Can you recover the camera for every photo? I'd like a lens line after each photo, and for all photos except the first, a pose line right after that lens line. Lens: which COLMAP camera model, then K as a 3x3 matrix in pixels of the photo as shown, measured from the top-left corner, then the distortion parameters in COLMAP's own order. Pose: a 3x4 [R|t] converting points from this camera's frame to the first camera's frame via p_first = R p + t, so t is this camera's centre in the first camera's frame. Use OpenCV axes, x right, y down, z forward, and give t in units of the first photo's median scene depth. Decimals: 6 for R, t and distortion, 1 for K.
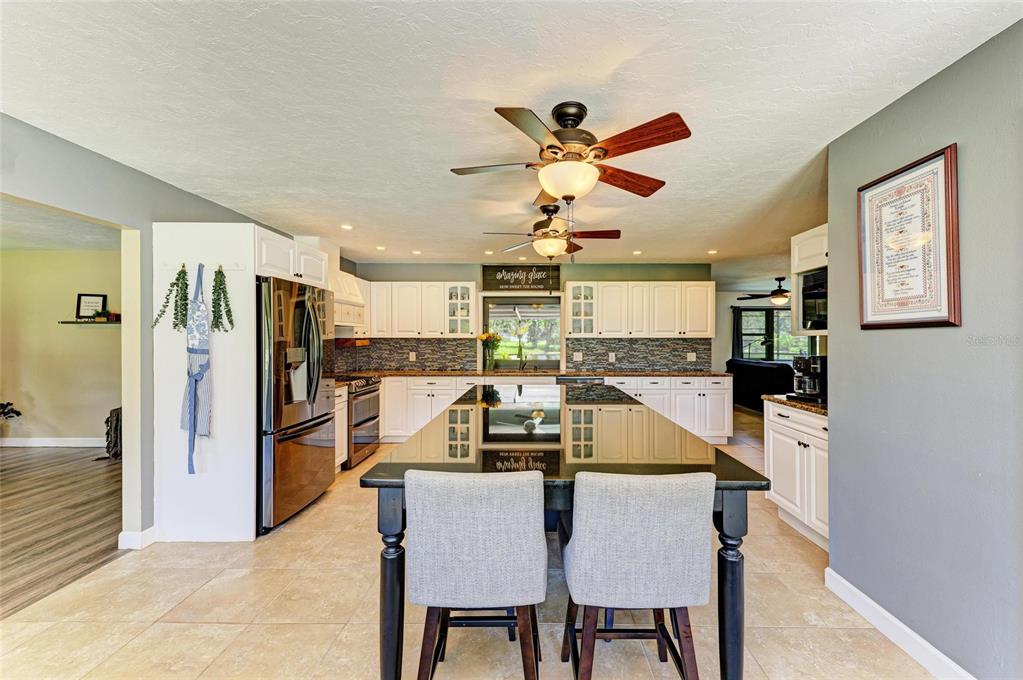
lens RADIAL K [[404.4, 0, 525.3], [0, 404.4, 338.1], [0, 0, 1]] dist [0.011440, -0.000239]
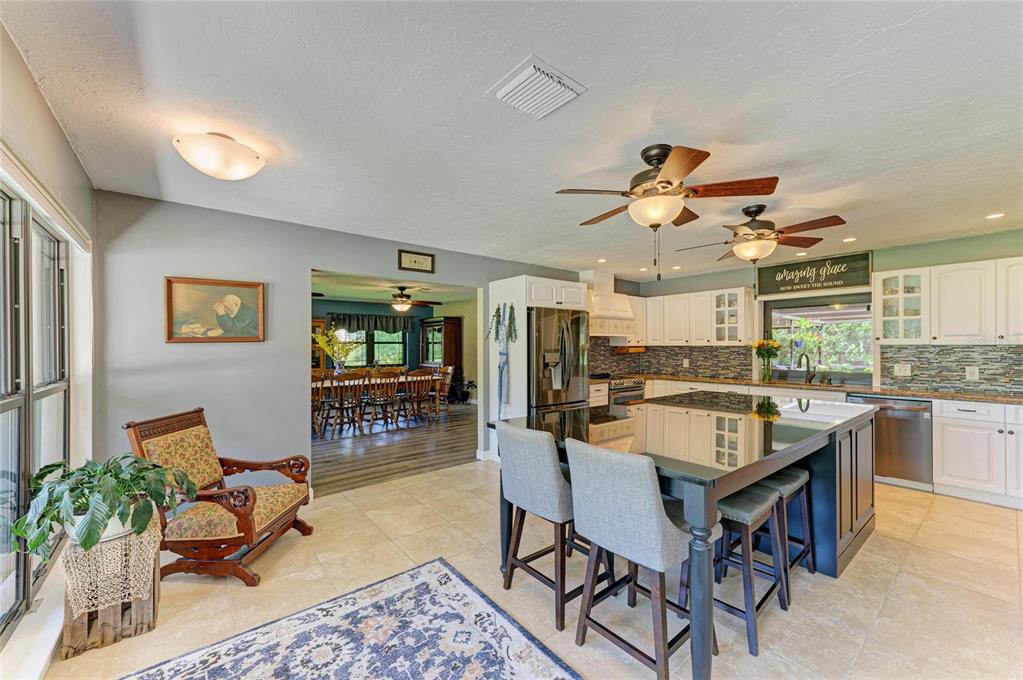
lens RADIAL K [[384.3, 0, 516.6], [0, 384.3, 344.6], [0, 0, 1]] dist [0.000014, -0.000004]
pose [[0.652412, -0.004785, -0.757849, 0.207080], [0.002655, 0.999988, -0.004029, -0.000190], [0.757860, 0.000616, 0.652417, -0.005967]]
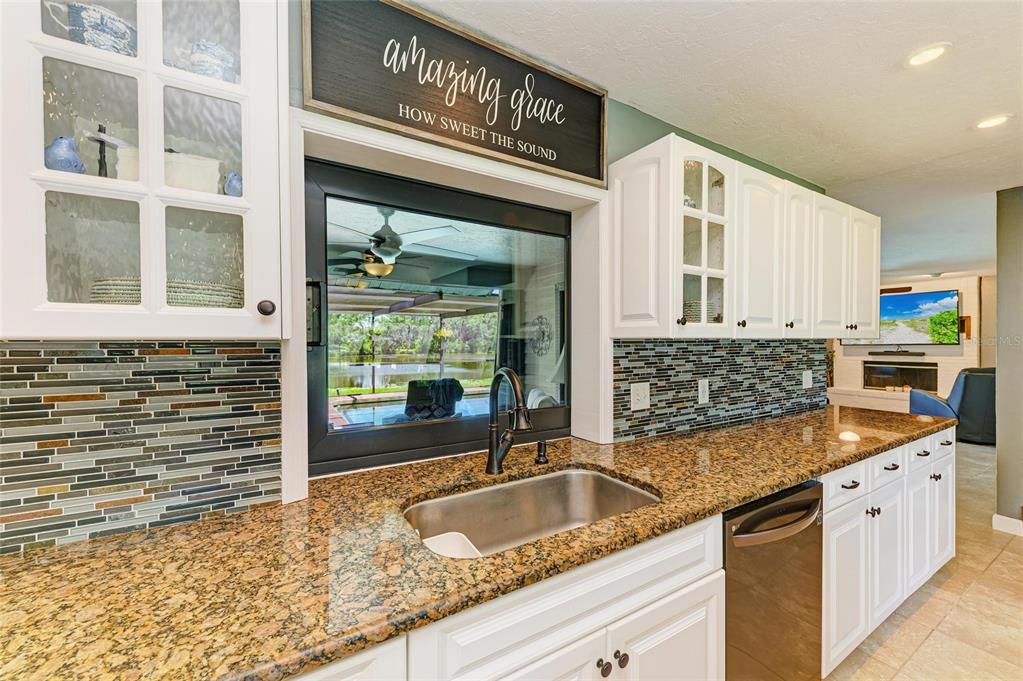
lens RADIAL K [[392.4, 0, 513.5], [0, 392.4, 346.3], [0, 0, 1]] dist [0.004118, -0.000463]
pose [[0.848036, -0.009833, 0.529848, -0.127460], [0.002967, 0.999900, 0.013809, 0.000698], [-0.529931, -0.010139, 0.847980, 0.799507]]
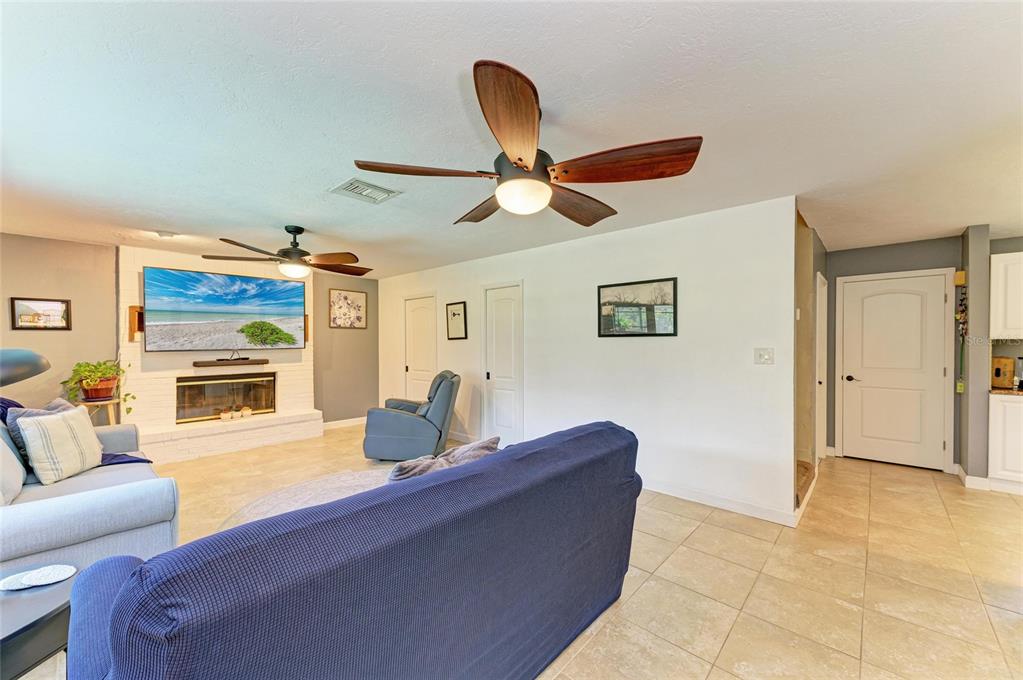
lens RADIAL K [[392.4, 0, 513.5], [0, 392.4, 345.8], [0, 0, 1]] dist [0.004118, -0.000463]
pose [[-0.758071, -0.006757, 0.652137, 0.588634], [-0.001290, 0.999960, 0.008862, 0.000167], [-0.652170, 0.005877, -0.758050, 1.492762]]
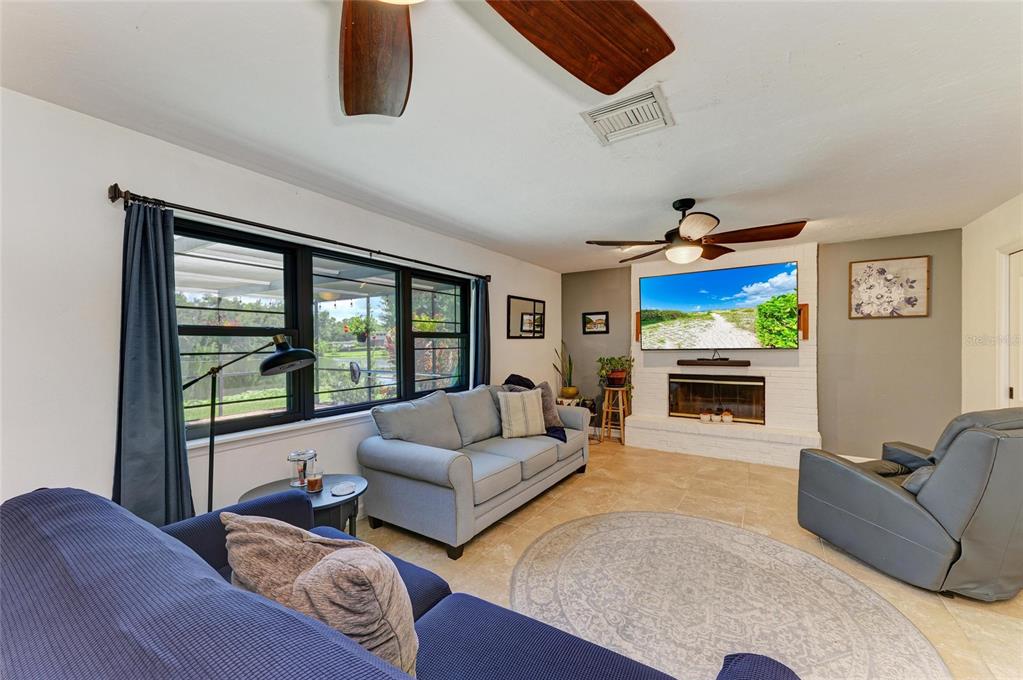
lens RADIAL K [[392.4, 0, 513.5], [0, 392.4, 345.8], [0, 0, 1]] dist [0.004118, -0.000463]
pose [[0.515099, -0.011147, 0.857058, 0.708750], [0.007140, 0.999937, 0.008714, 0.000036], [-0.857101, 0.001631, 0.515146, 1.167557]]
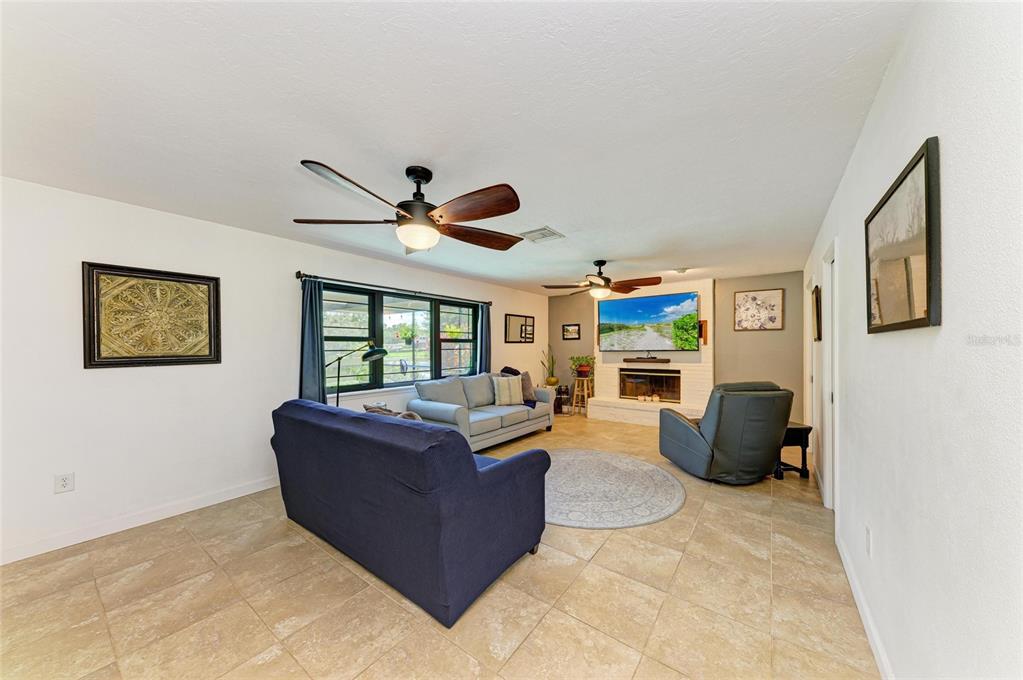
lens RADIAL K [[341.2, 0, 514.7], [0, 341.2, 344.4], [0, 0, 1]] dist [-0.000745, 0.000004]
pose [[0.569814, 0.001708, 0.821772, 0.549803], [0.002071, 0.999992, -0.003514, 0.000336], [-0.821771, 0.003704, 0.569806, 0.969586]]
